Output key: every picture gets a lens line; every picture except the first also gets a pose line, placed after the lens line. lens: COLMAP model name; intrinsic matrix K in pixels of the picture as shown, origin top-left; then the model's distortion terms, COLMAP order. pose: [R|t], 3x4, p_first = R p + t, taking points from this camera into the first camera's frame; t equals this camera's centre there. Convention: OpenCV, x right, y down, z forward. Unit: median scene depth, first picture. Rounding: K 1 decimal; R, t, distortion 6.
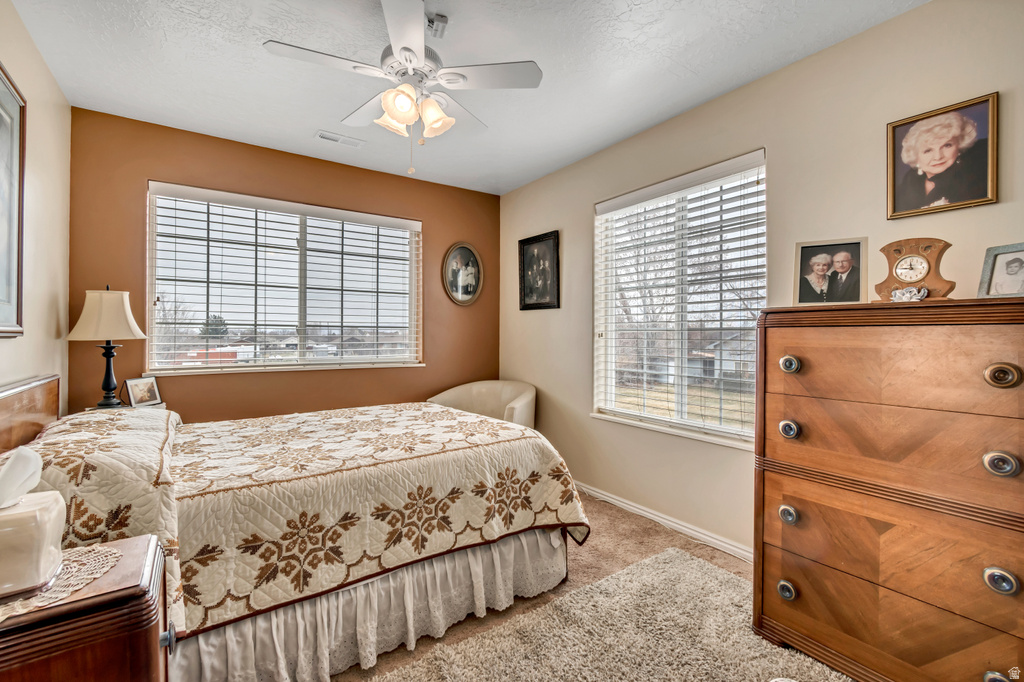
lens RADIAL K [[458.7, 0, 515.9], [0, 458.7, 342.8], [0, 0, 1]] dist [0.001956, -0.000284]
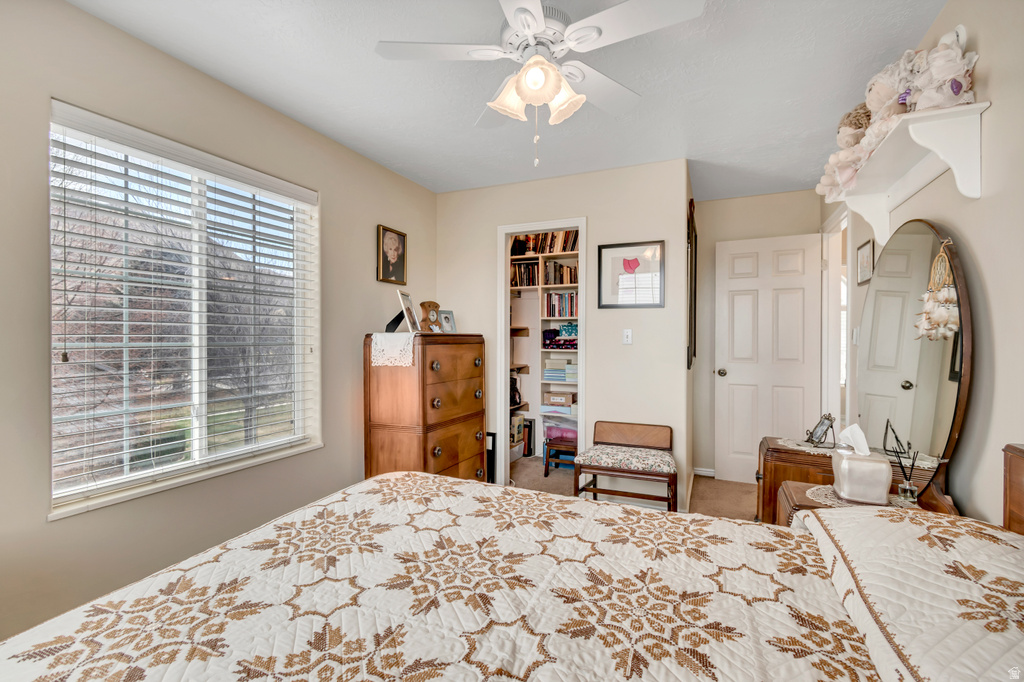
lens RADIAL K [[458.7, 0, 515.9], [0, 458.7, 342.8], [0, 0, 1]] dist [0.001956, -0.000284]
pose [[-0.494133, -0.002492, 0.869383, -0.702337], [0.017706, 0.999760, 0.012930, -0.035306], [-0.869206, 0.021782, -0.493970, 1.058927]]
